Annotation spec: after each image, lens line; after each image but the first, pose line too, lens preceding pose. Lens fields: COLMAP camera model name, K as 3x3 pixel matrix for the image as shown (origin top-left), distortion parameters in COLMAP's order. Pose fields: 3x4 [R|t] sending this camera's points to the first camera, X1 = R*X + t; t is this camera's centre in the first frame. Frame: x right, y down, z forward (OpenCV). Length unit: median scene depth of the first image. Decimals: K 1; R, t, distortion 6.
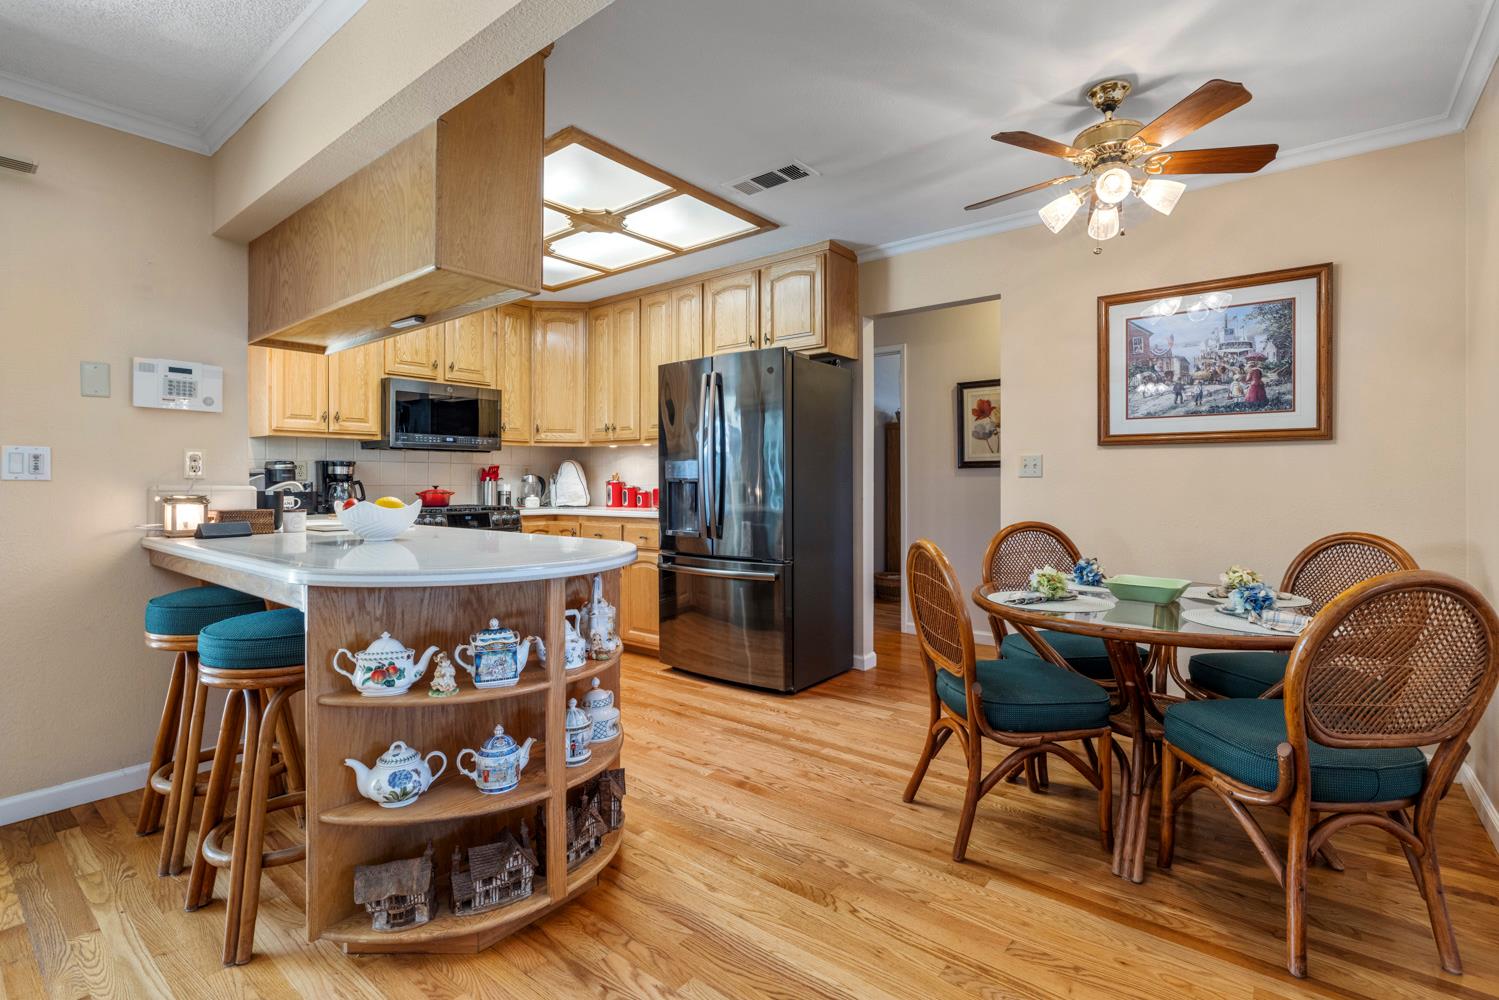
lens RADIAL K [[710.8, 0, 746.9], [0, 710.8, 489.9], [0, 0, 1]] dist [-0.003277, -0.000462]
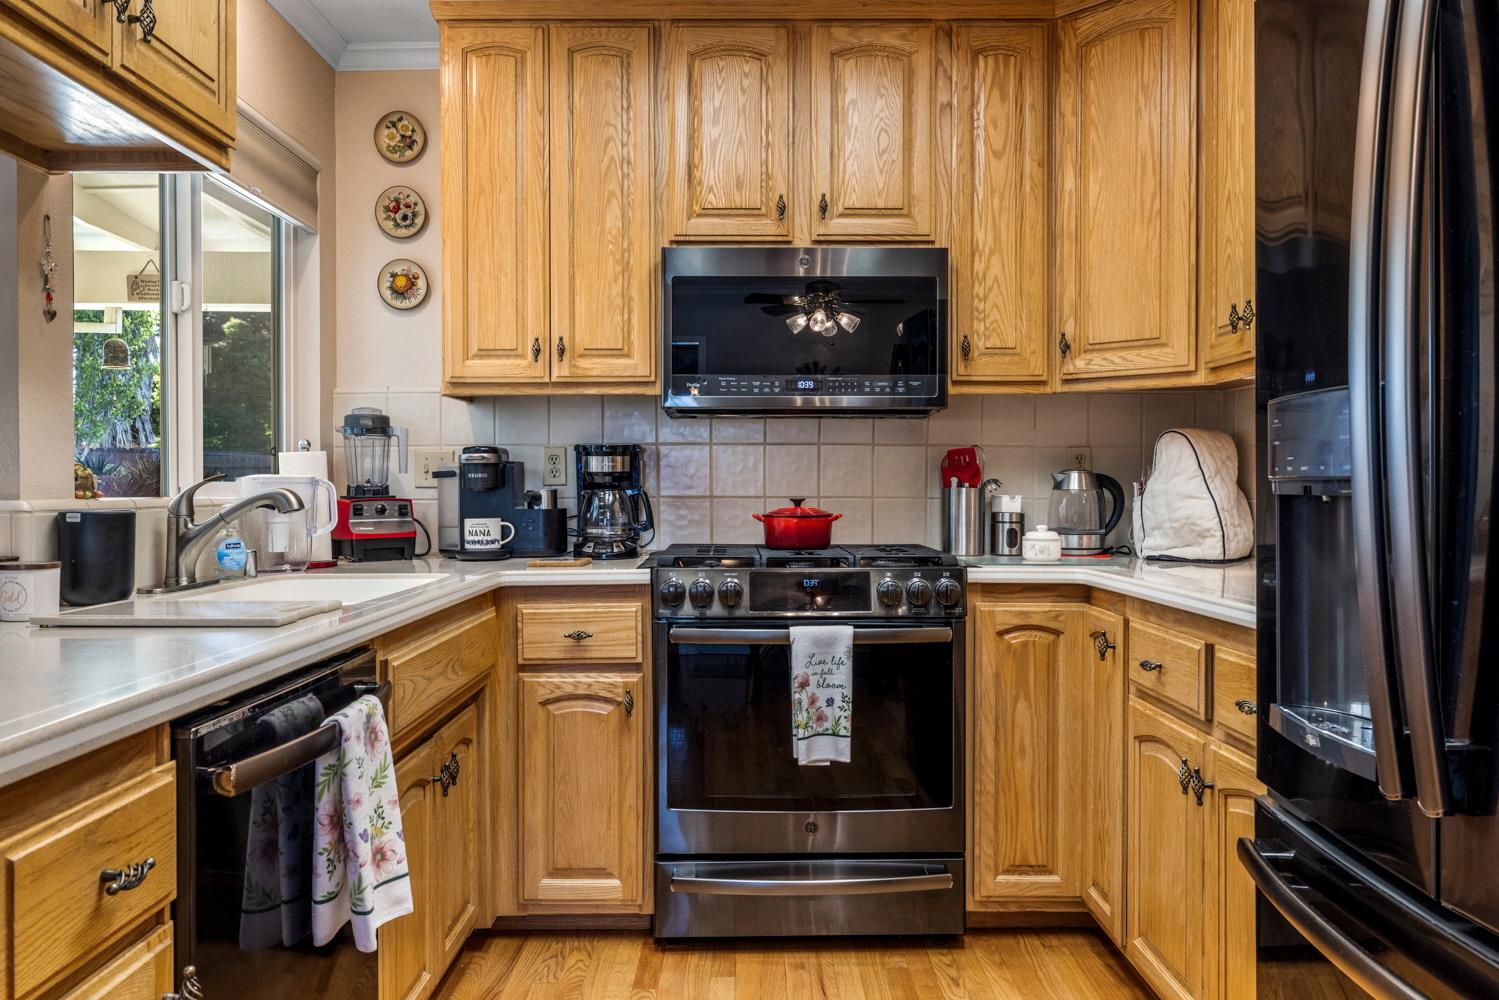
lens RADIAL K [[1105.2, 0, 747.8], [0, 1105.2, 488.9], [0, 0, 1]] dist [-0.004147, -0.000821]
pose [[0.632023, 0.002989, -0.774944, 0.049716], [-0.009044, 0.999953, -0.003519, -0.009087], [0.774897, 0.009233, 0.632020, 0.582257]]
